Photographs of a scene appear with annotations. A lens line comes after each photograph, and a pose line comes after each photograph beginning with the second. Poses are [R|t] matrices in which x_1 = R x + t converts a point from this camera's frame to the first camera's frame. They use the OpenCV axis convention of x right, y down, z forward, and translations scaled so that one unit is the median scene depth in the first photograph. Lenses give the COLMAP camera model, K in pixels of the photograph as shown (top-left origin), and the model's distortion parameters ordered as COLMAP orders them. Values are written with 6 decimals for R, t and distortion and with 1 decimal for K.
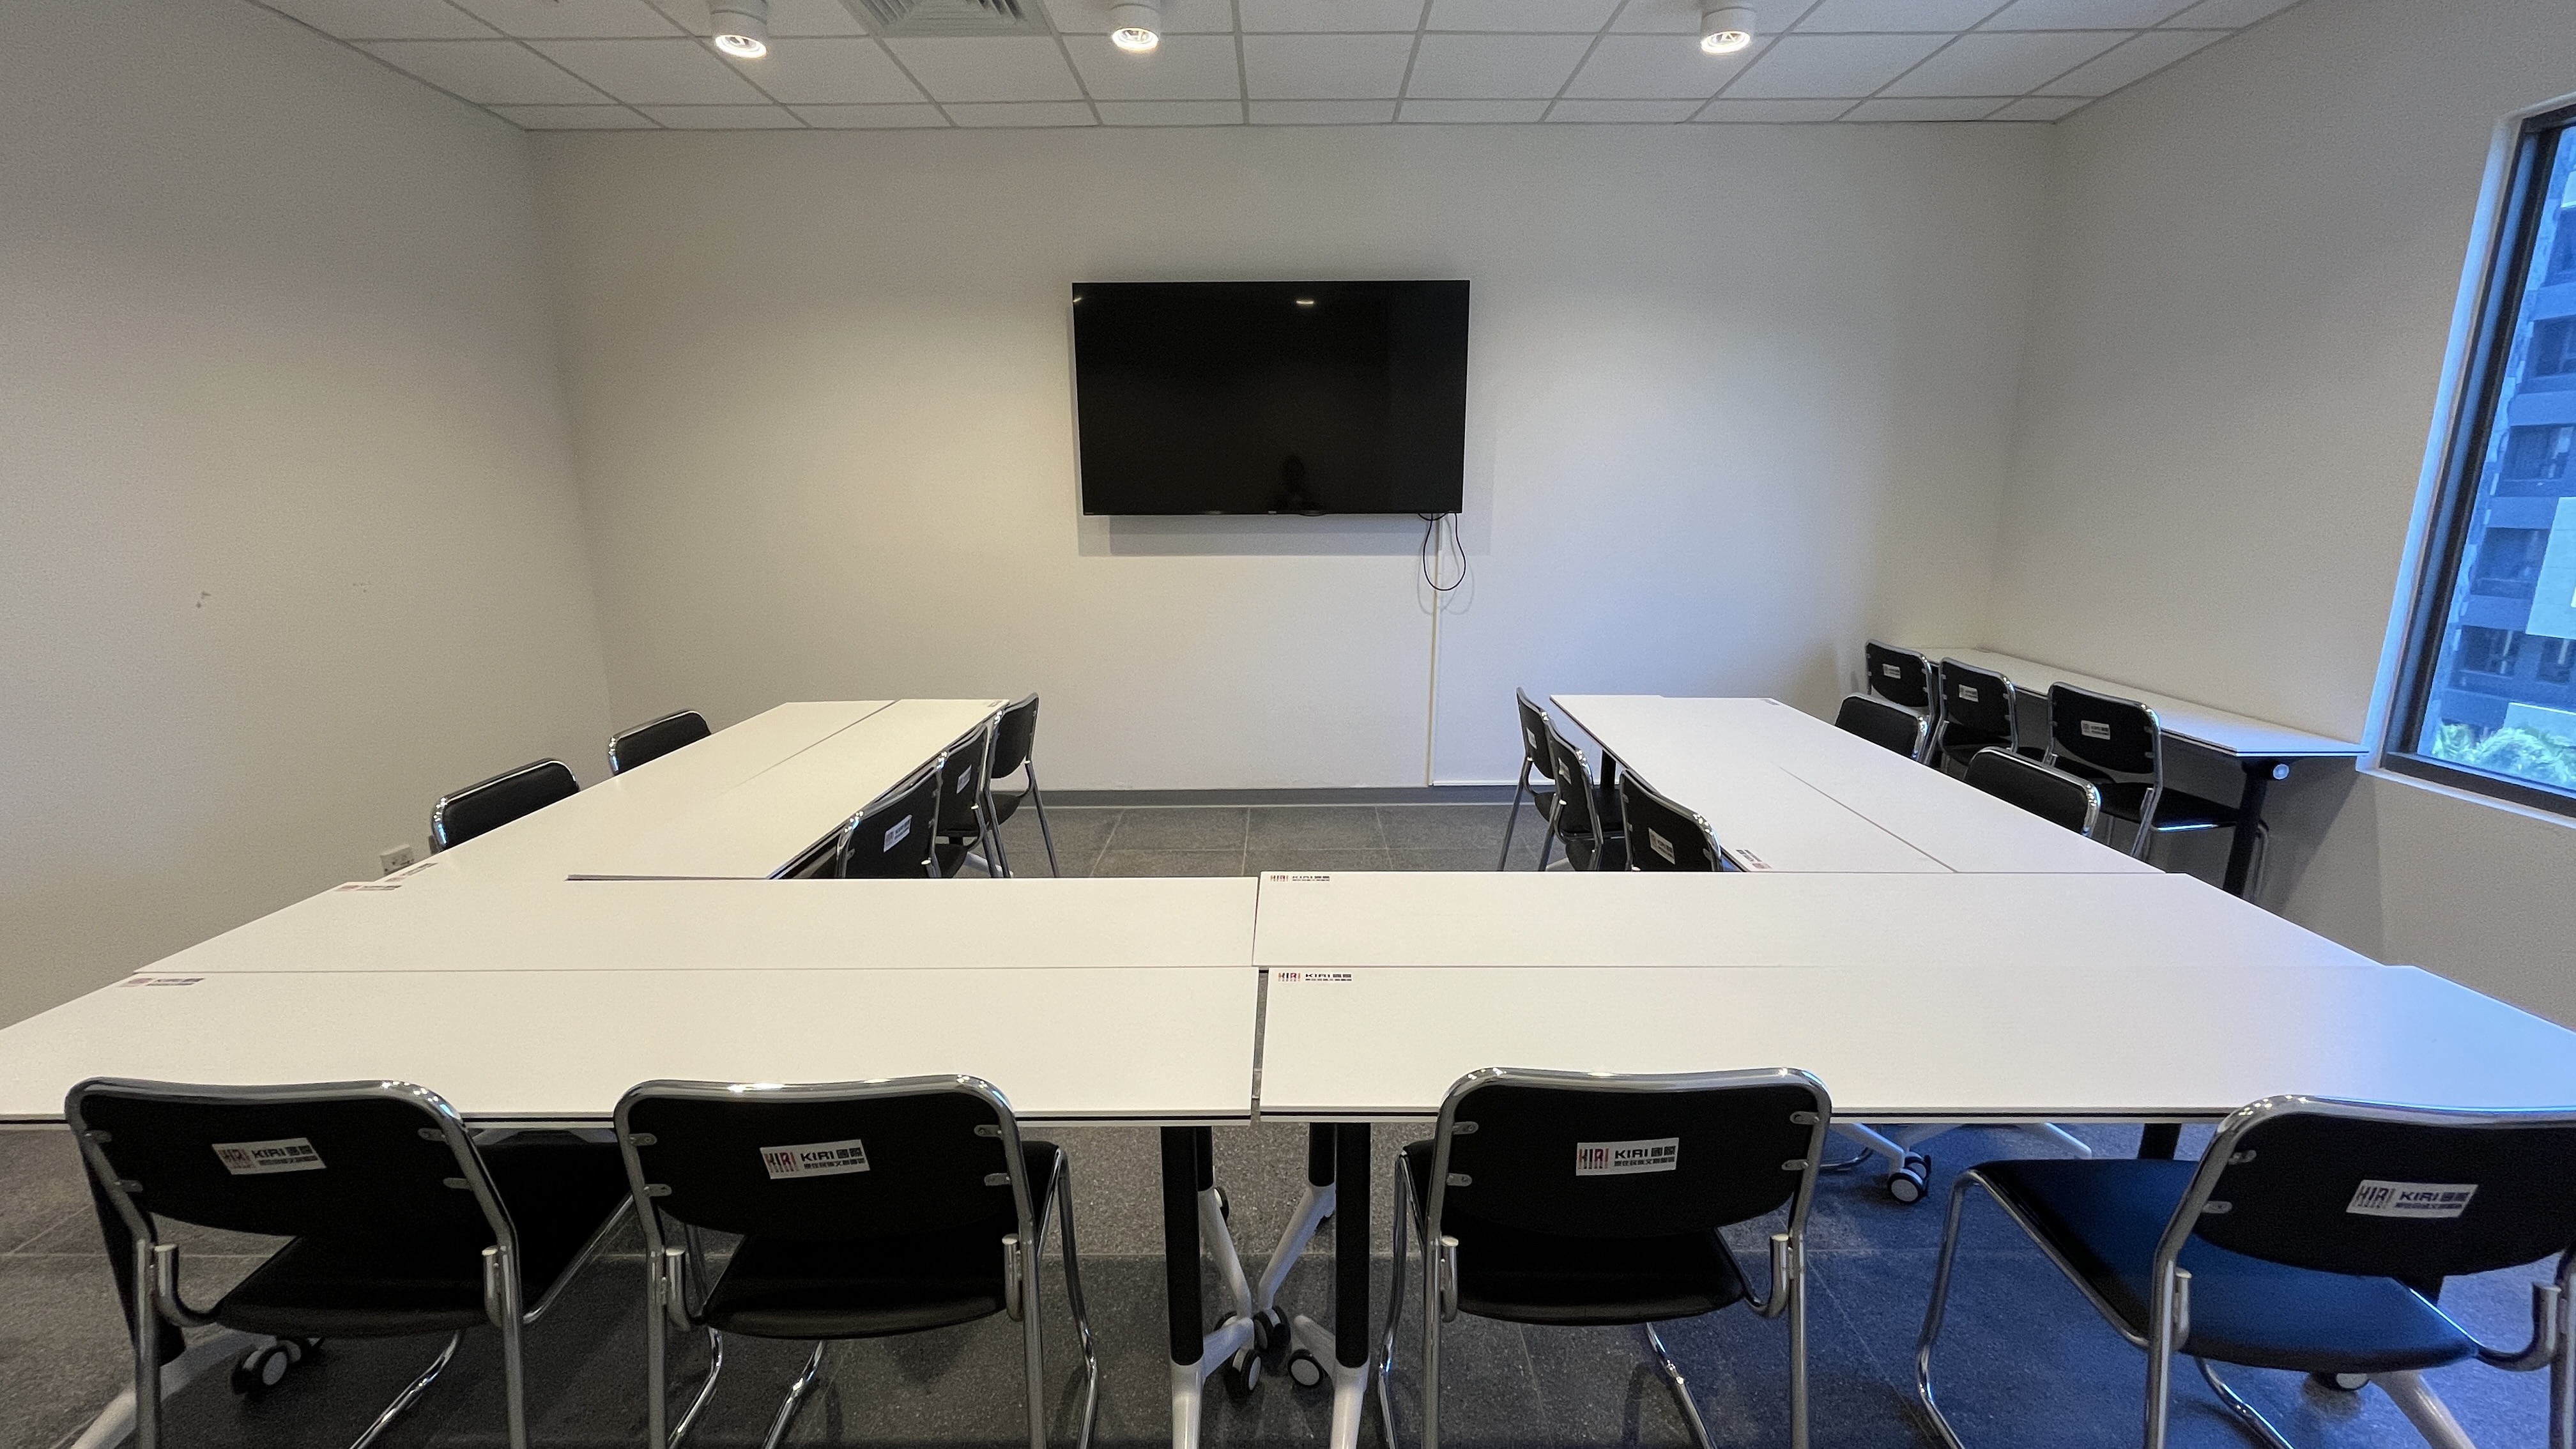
lens RADIAL K [[1045.2, 0, 1285.5], [0, 1045.2, 689.2], [0, 0, 1]] dist [-0.002339, 0.000146]
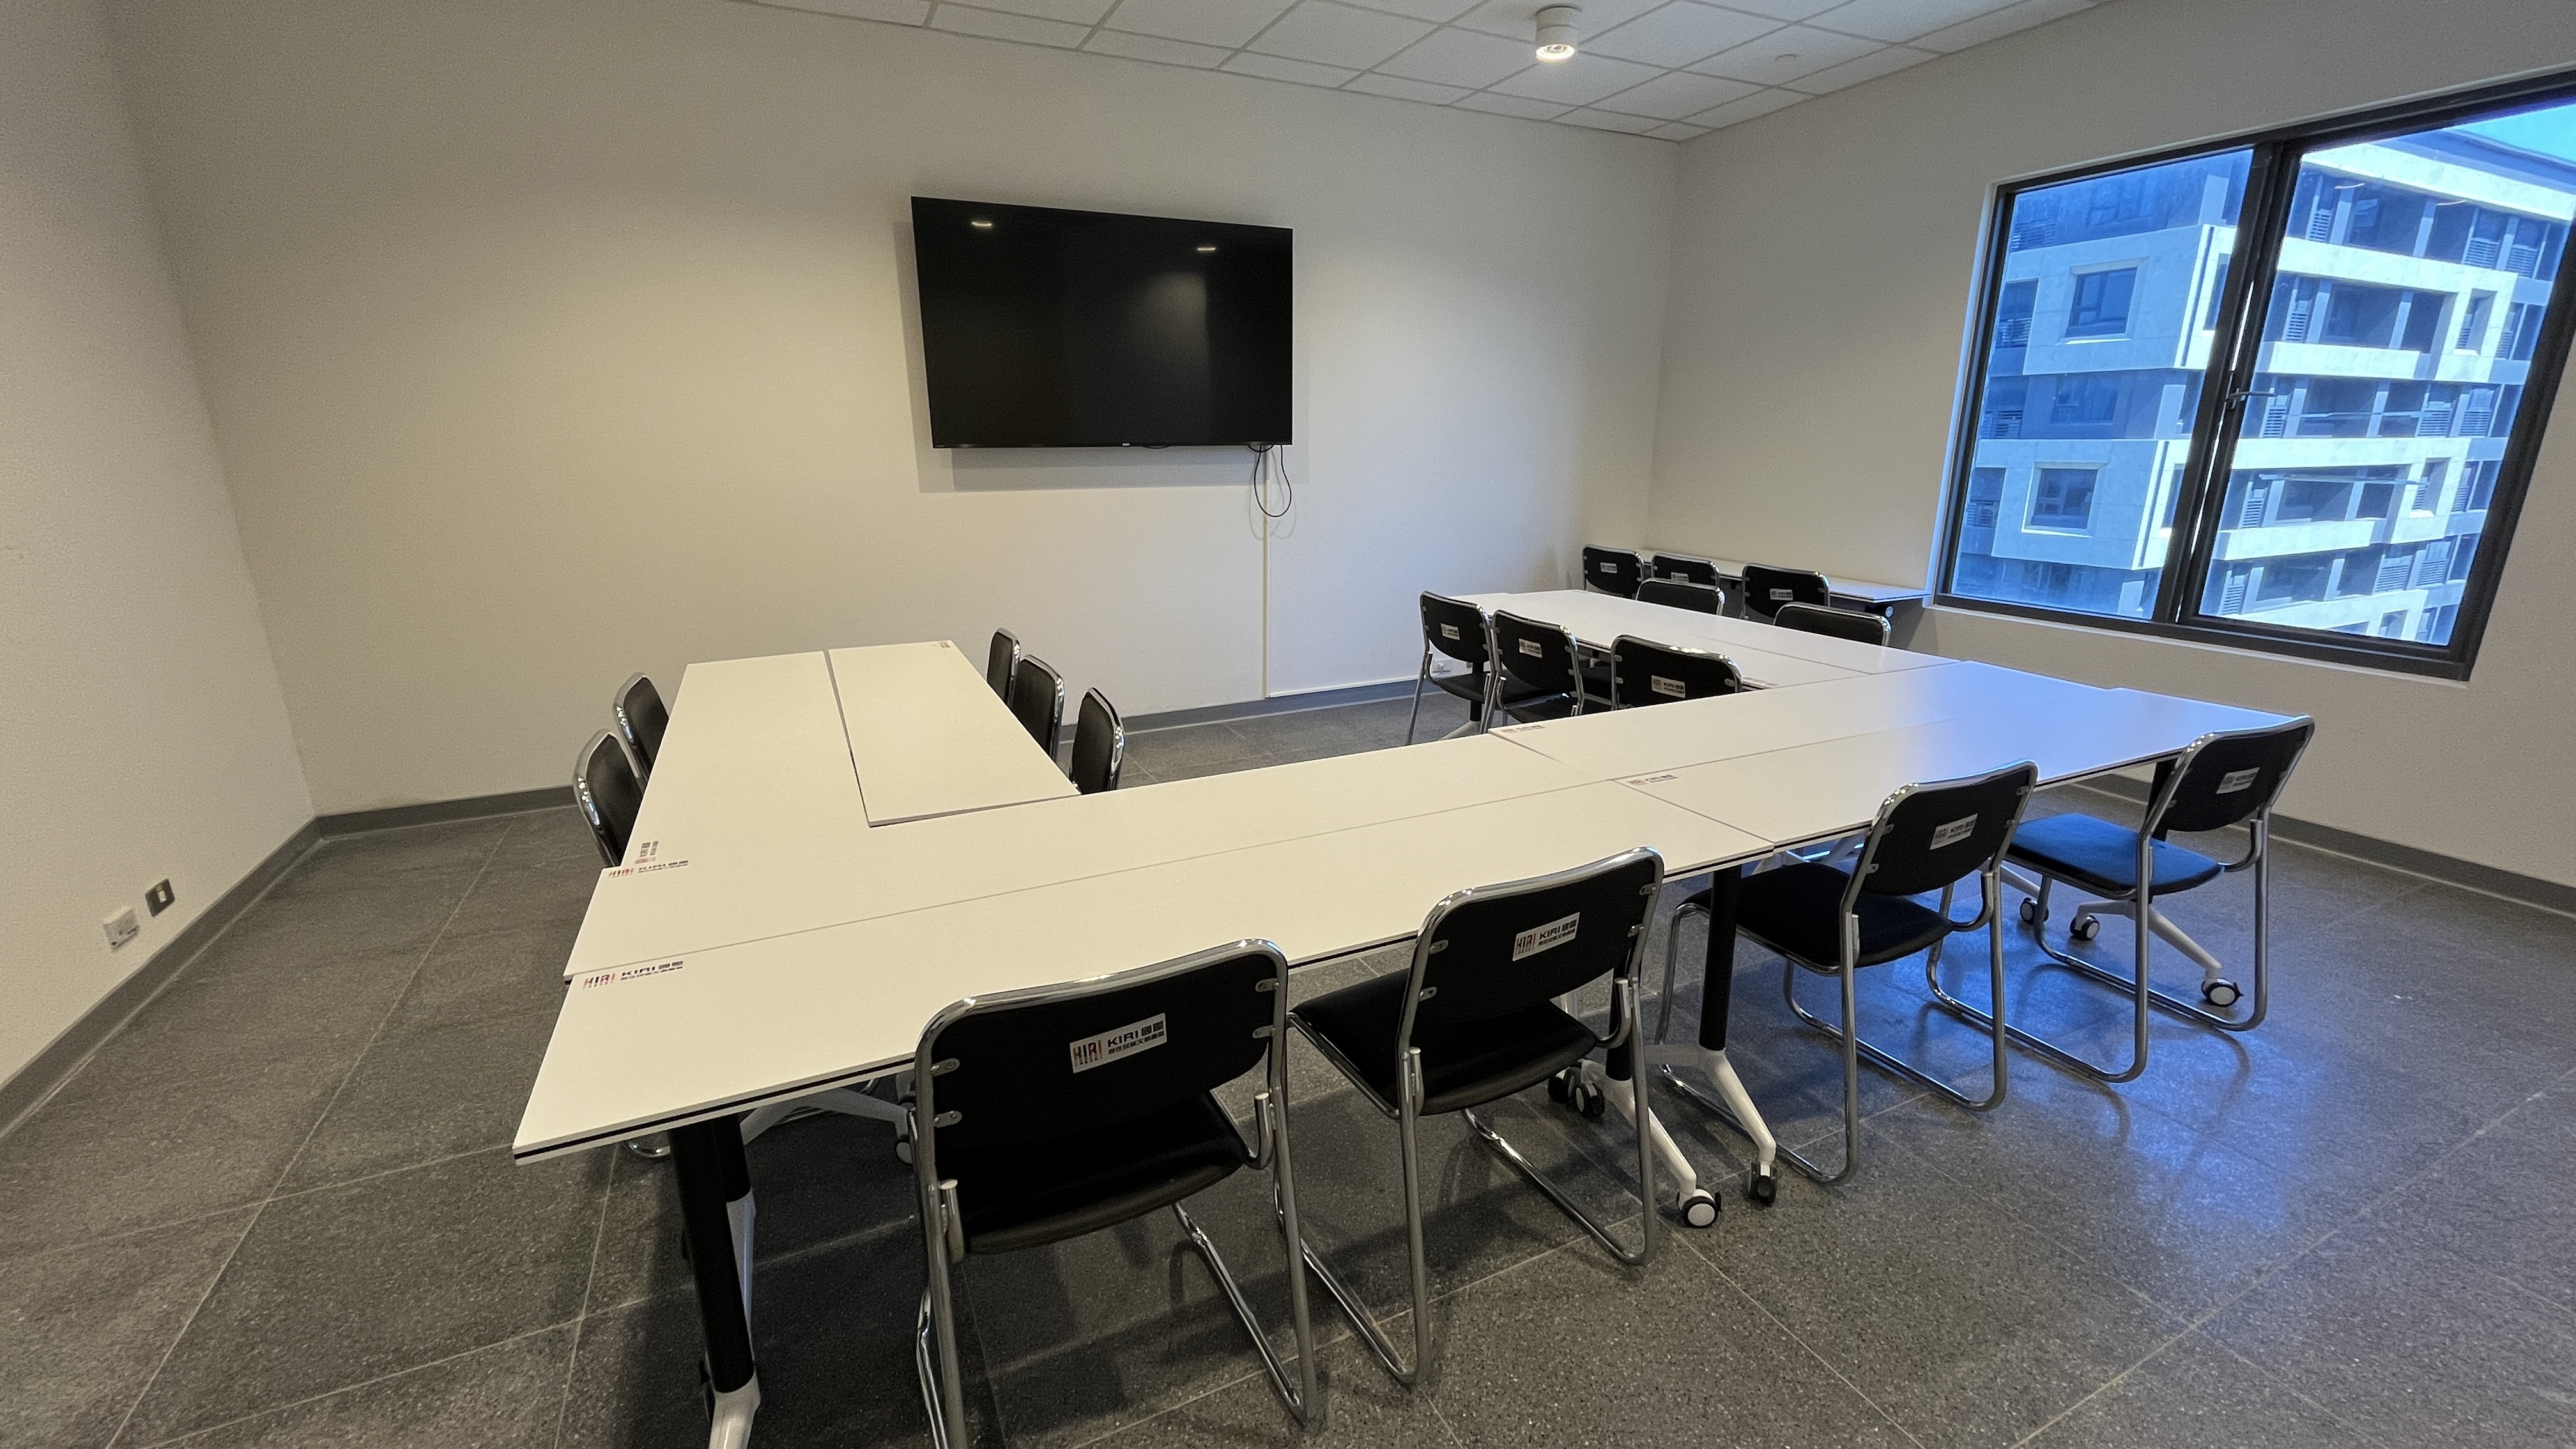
lens RADIAL K [[1045.2, 0, 1294.4], [0, 1045.2, 718.1], [0, 0, 1]] dist [-0.002339, 0.000146]
pose [[0.897936, -0.112478, 0.425512, -0.330785], [0.078993, 0.992281, 0.095600, 0.012355], [-0.432980, -0.052230, 0.899889, -0.012151]]
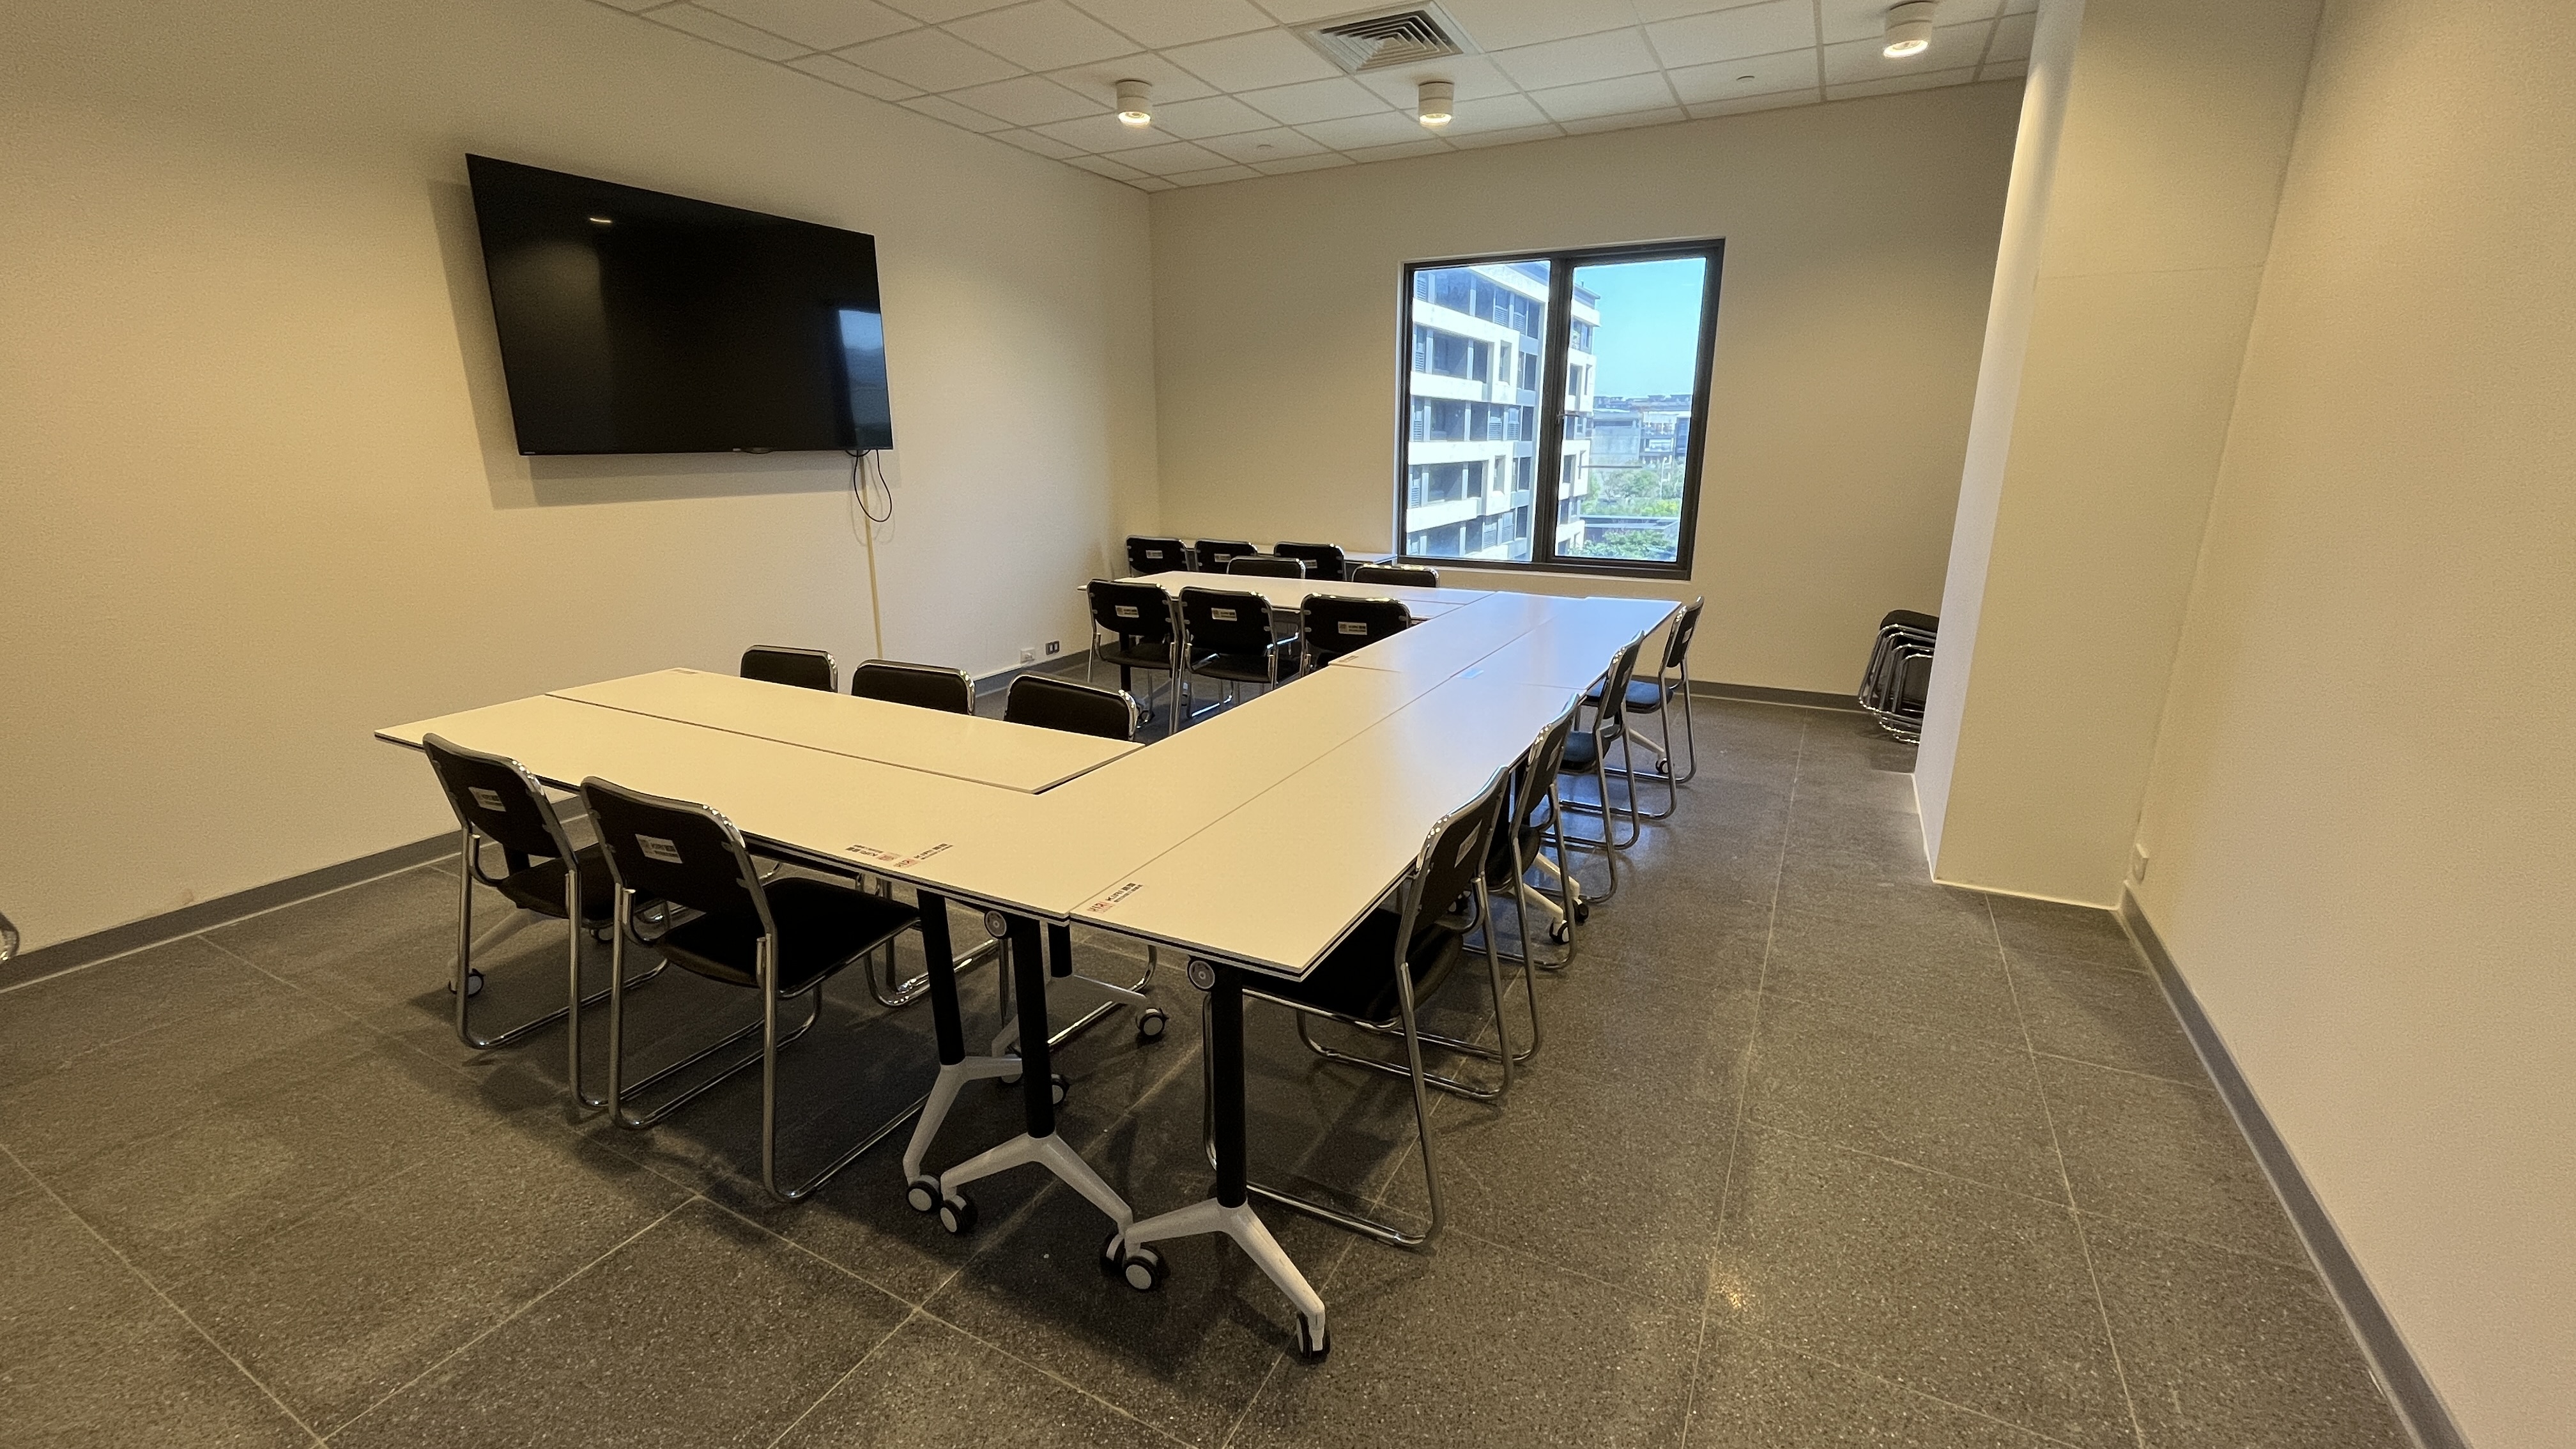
lens RADIAL K [[1045.2, 0, 1281.8], [0, 1045.2, 717.5], [0, 0, 1]] dist [-0.002339, 0.000146]
pose [[0.459753, -0.224877, 0.859103, -0.658366], [0.160422, 0.972523, 0.168715, -0.012631], [-0.873437, 0.060252, 0.483195, 0.116068]]
